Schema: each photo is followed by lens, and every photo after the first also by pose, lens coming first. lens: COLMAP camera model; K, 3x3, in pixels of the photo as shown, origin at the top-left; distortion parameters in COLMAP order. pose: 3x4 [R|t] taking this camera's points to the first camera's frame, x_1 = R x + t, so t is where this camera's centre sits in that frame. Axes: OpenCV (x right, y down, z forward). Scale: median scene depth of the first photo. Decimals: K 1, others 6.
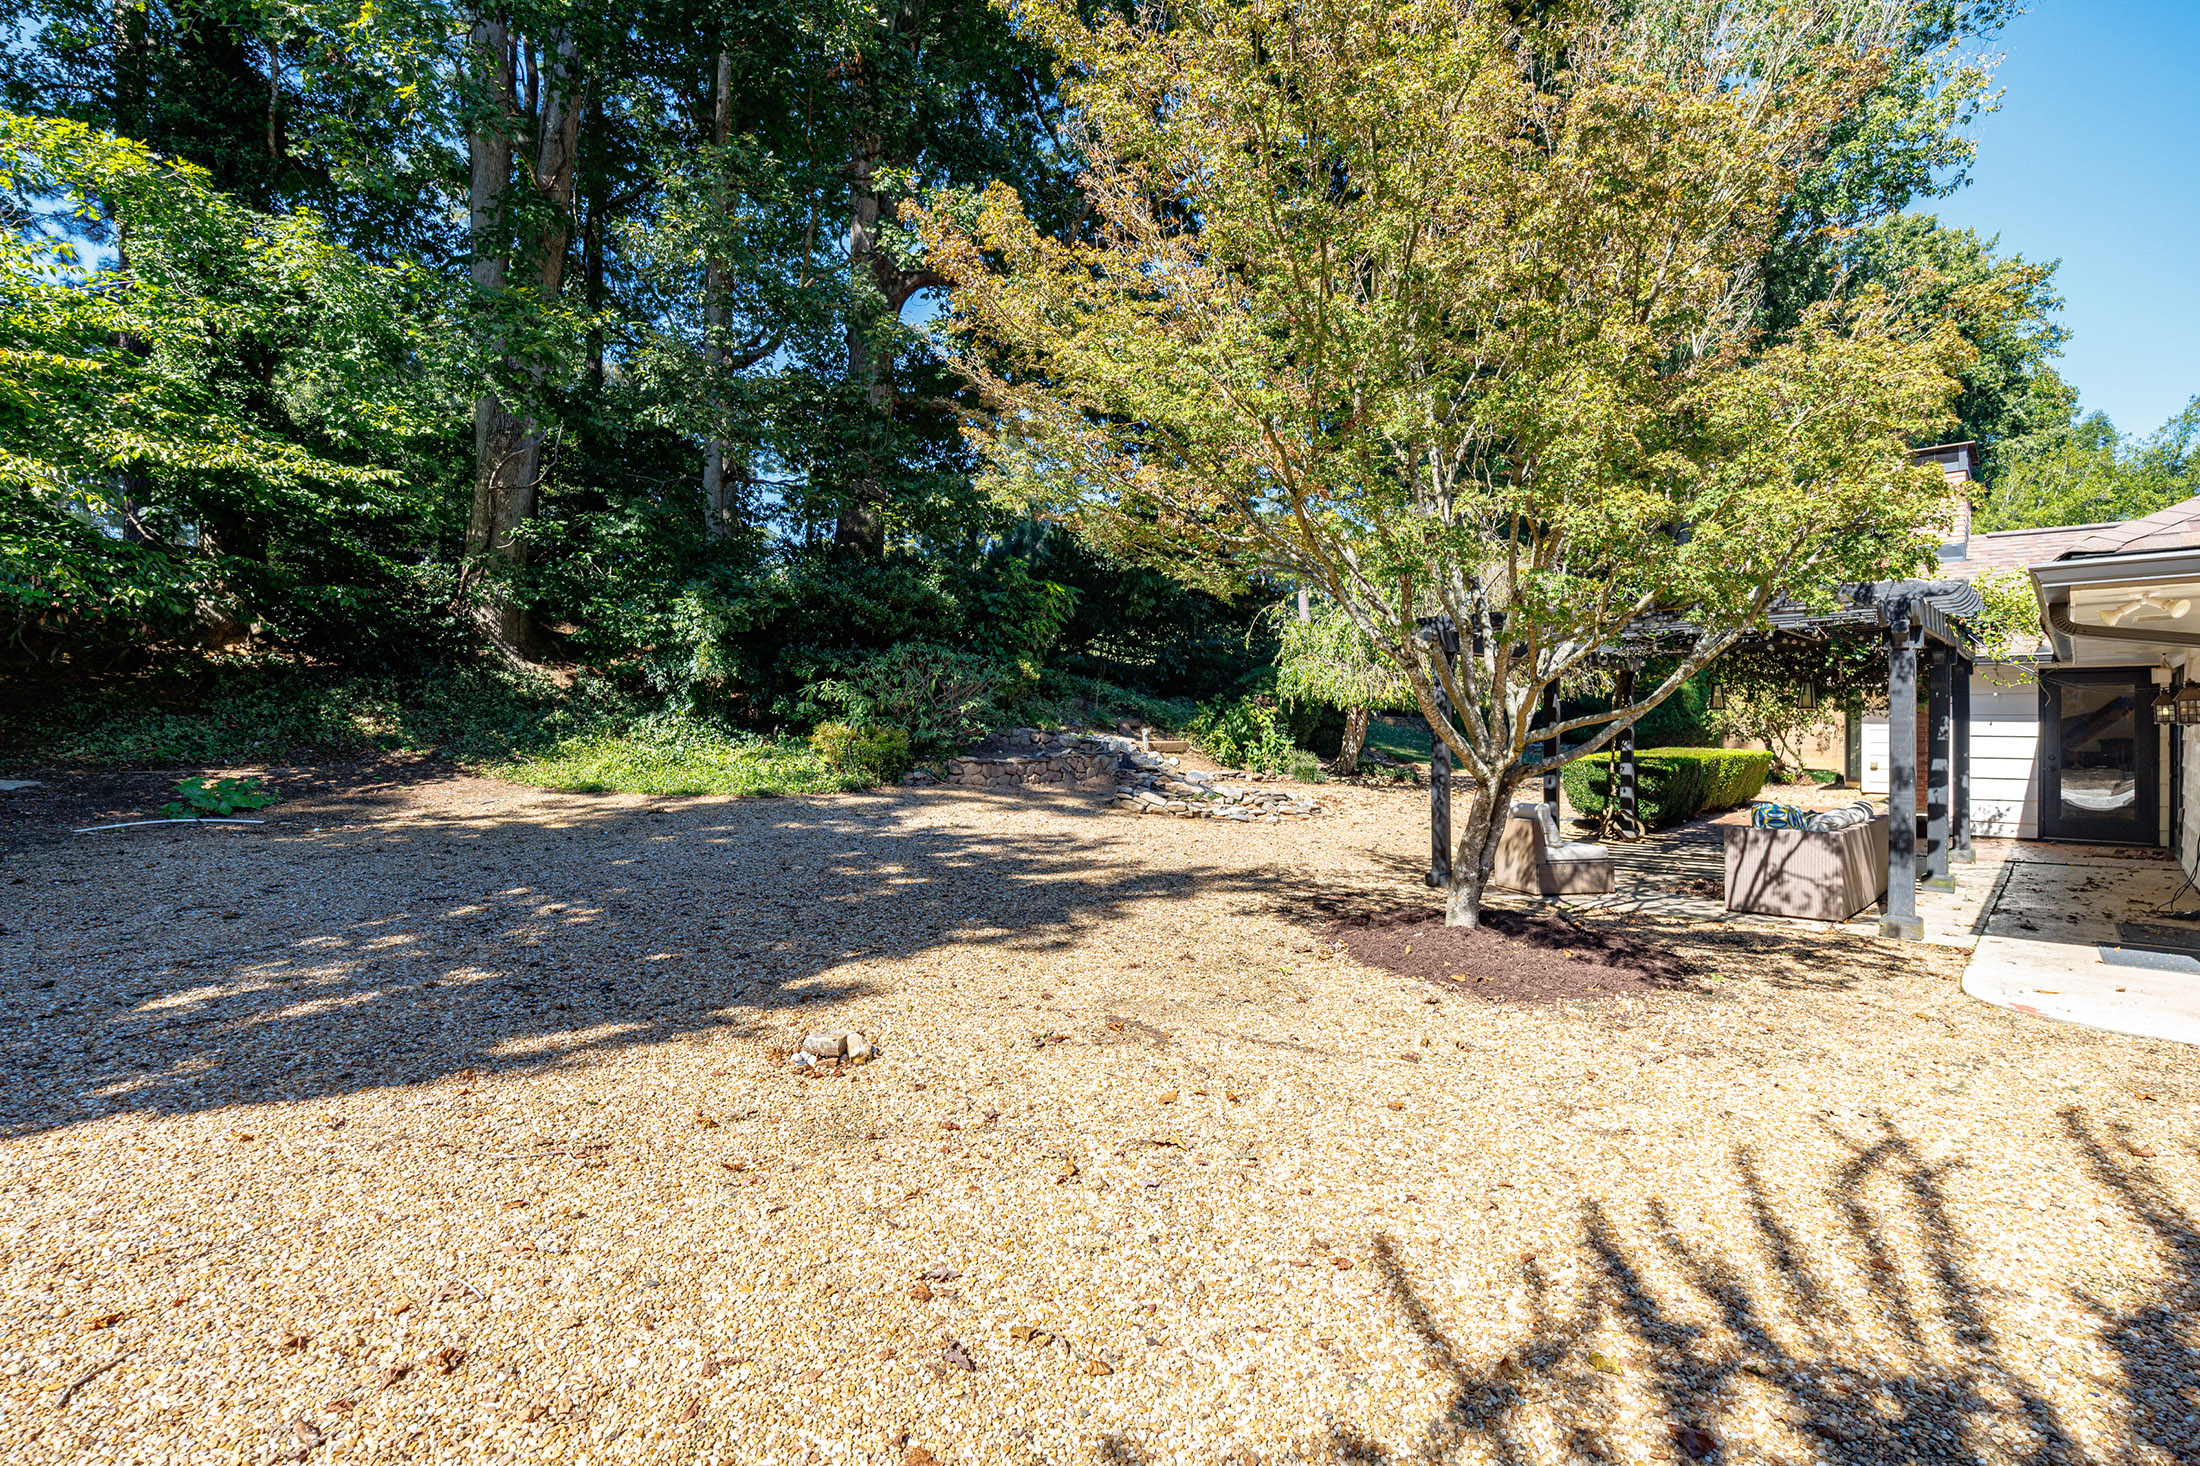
lens RADIAL K [[1028.8, 0, 1093.5], [0, 1028.8, 729.7], [0, 0, 1]] dist [0.003708, 0.000356]
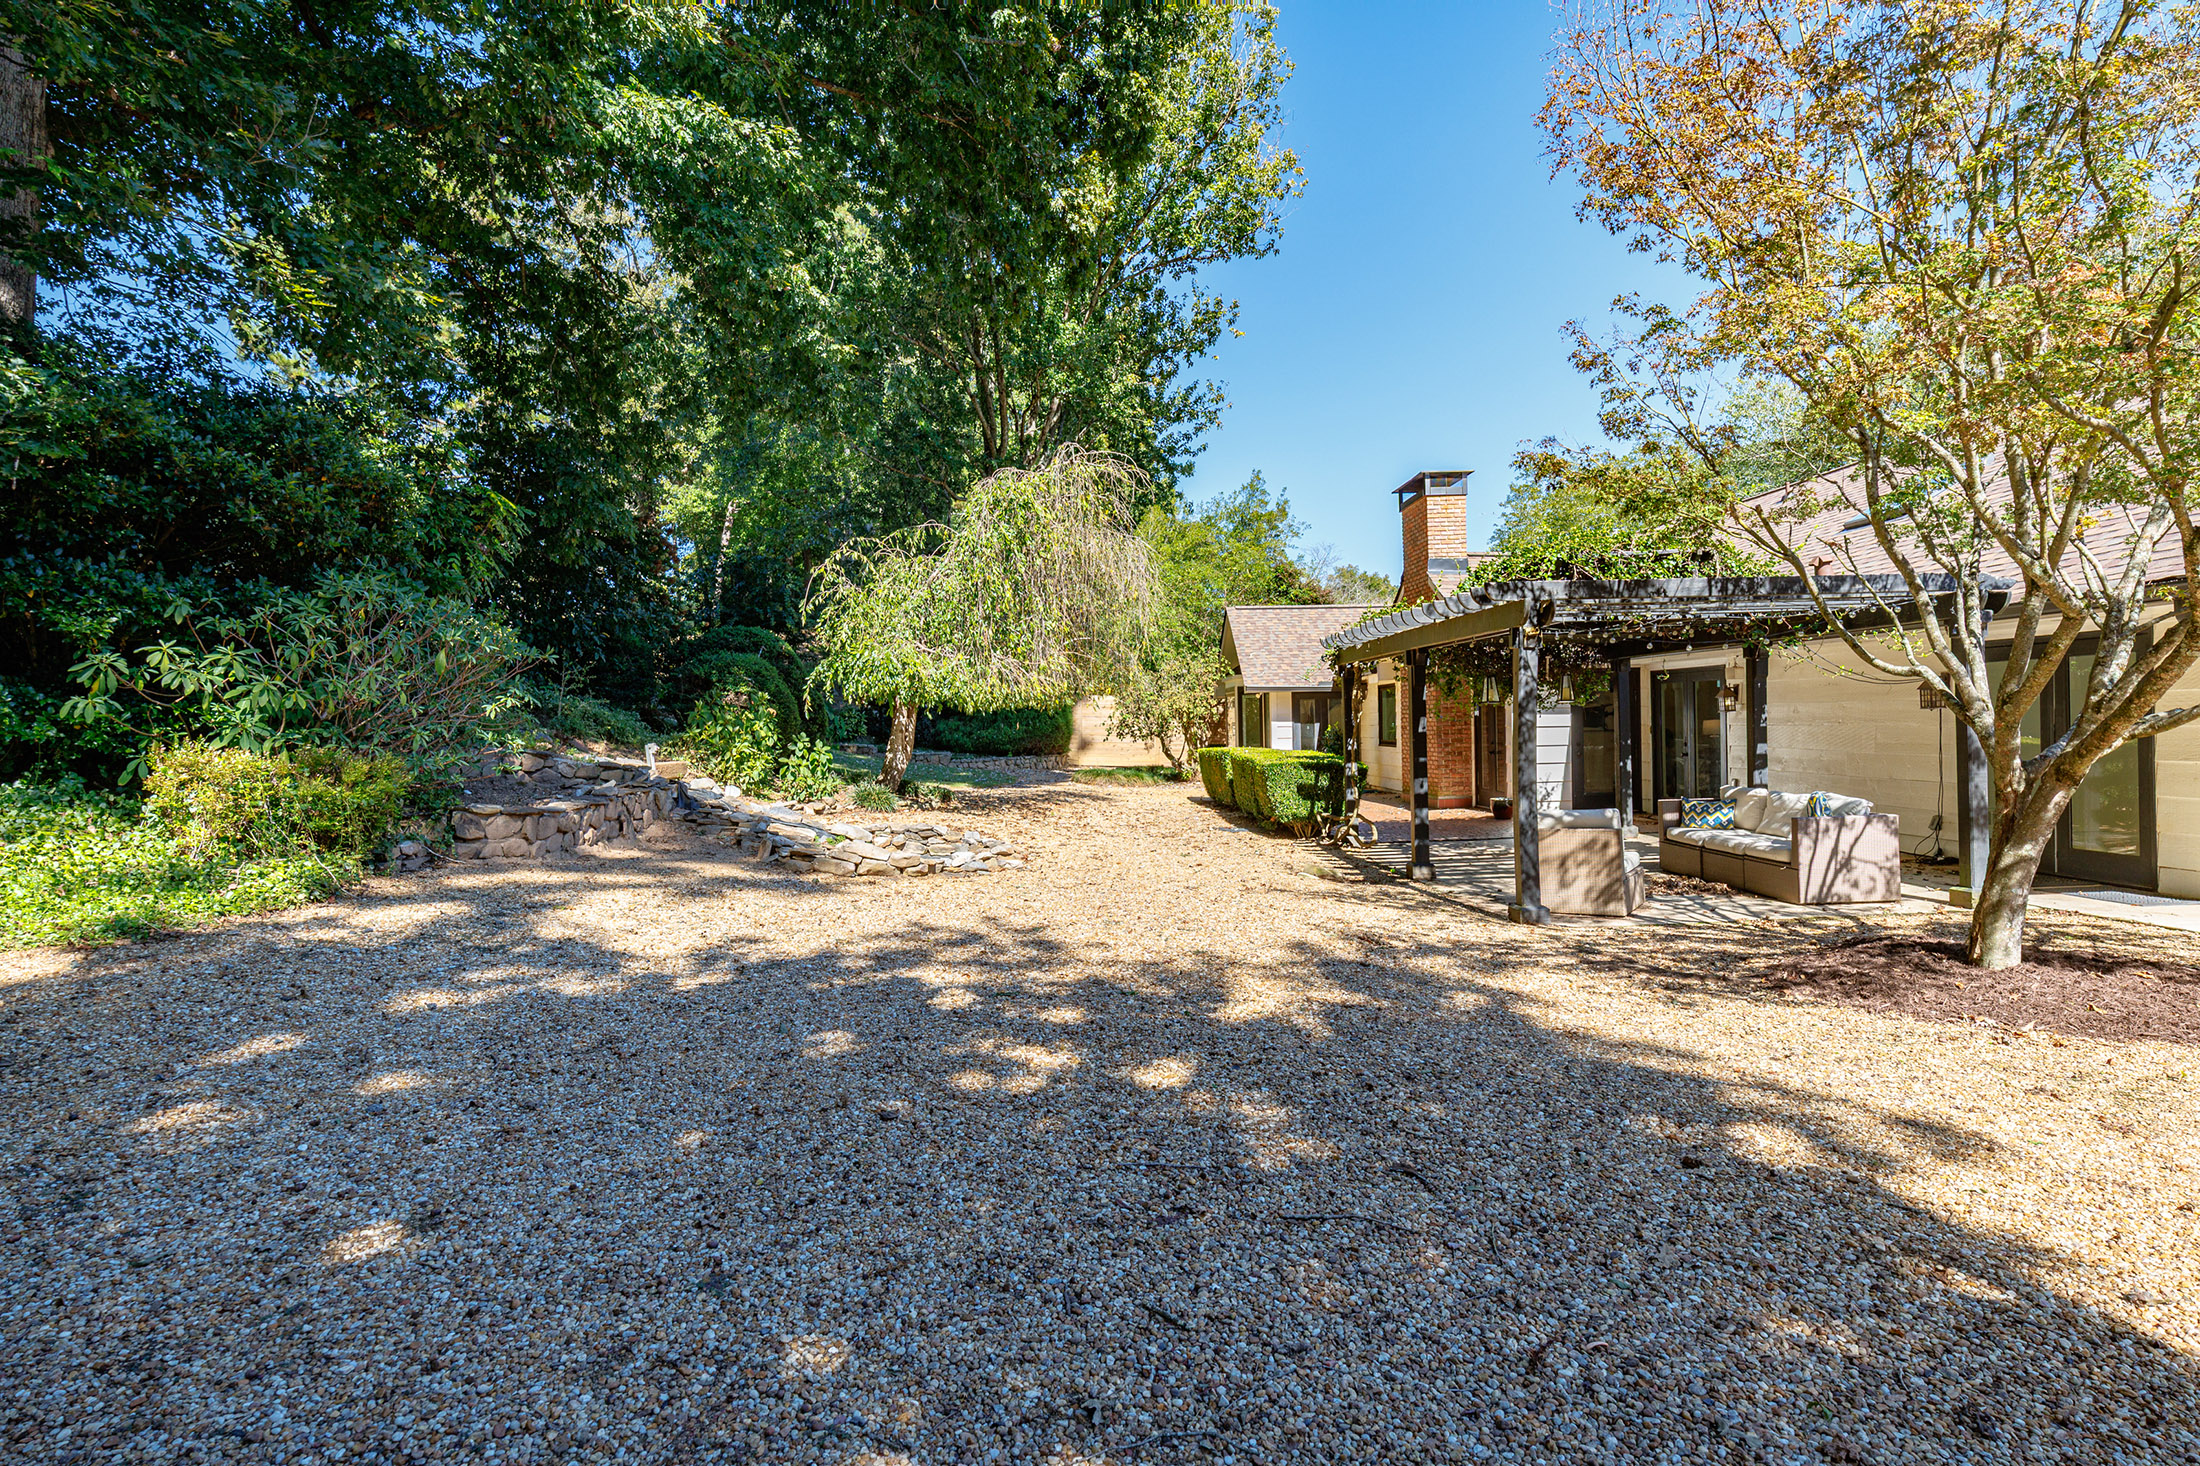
lens RADIAL K [[1147.8, 0, 1101.8], [0, 1147.8, 730.0], [0, 0, 1]] dist [0.003334, -0.000829]
pose [[0.694708, -0.018220, 0.719061, -0.614217], [0.026403, 0.999651, -0.000179, -0.005145], [-0.718807, 0.019110, 0.694947, 0.725083]]
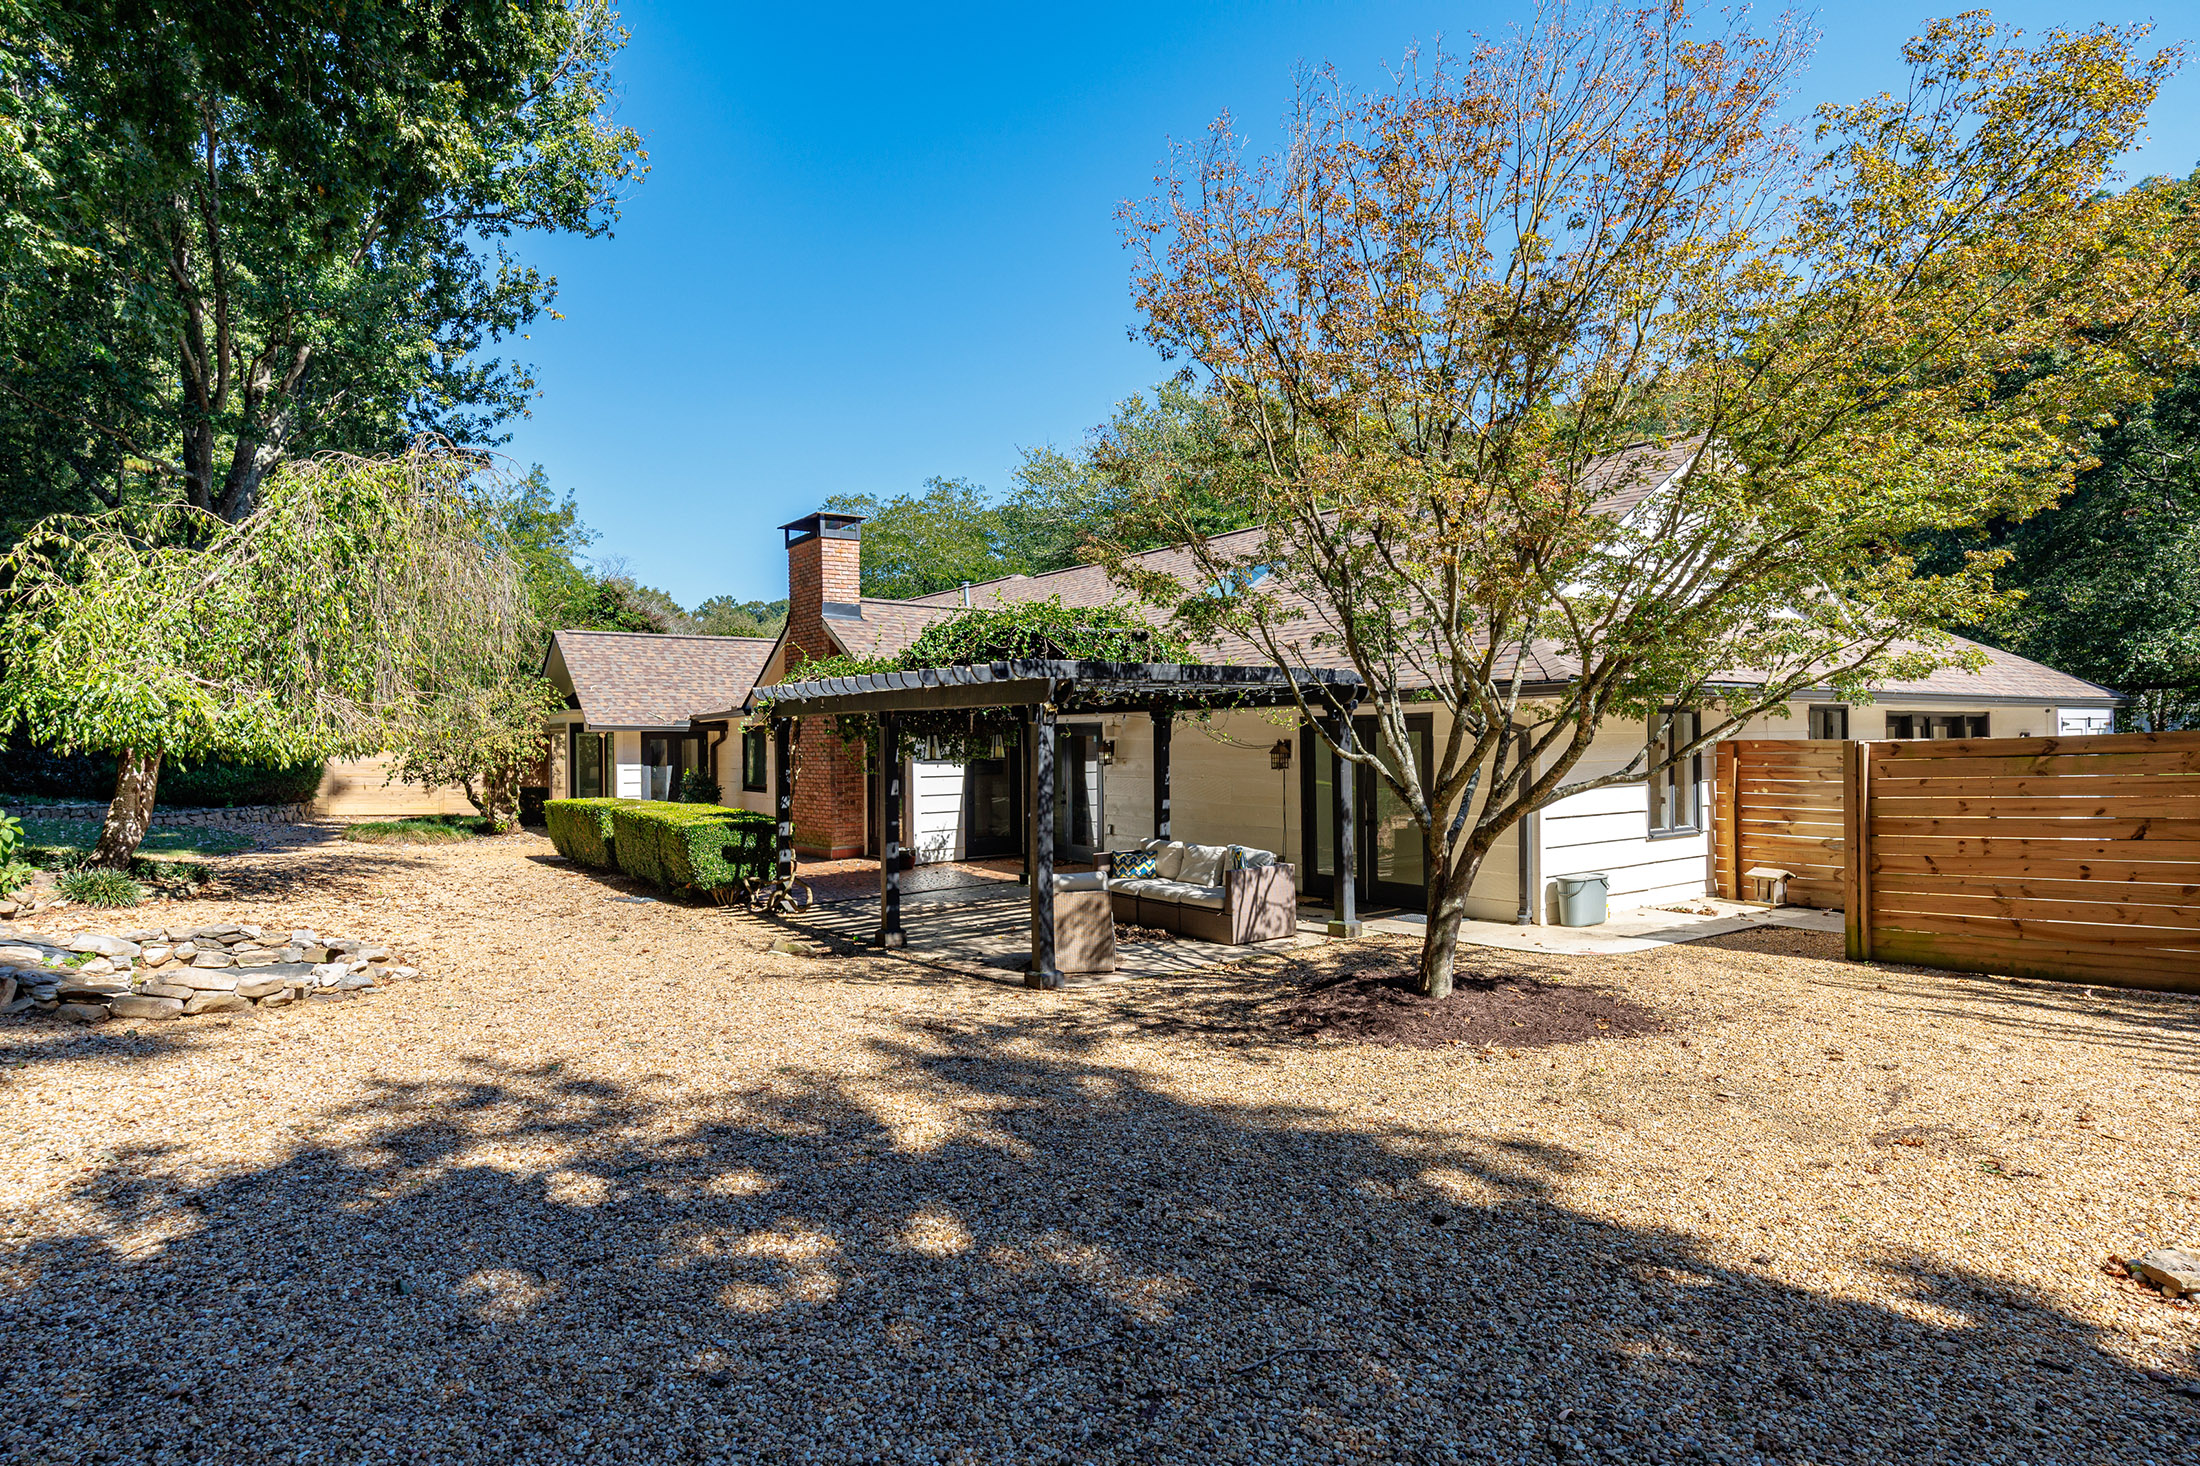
lens RADIAL K [[1195.9, 0, 1103.3], [0, 1195.9, 725.9], [0, 0, 1]] dist [0.006773, -0.005214]
pose [[0.160200, 0.006568, 0.987063, -0.703609], [0.019777, 0.999756, -0.009862, -0.054207], [-0.986886, 0.021101, 0.160031, 0.932810]]
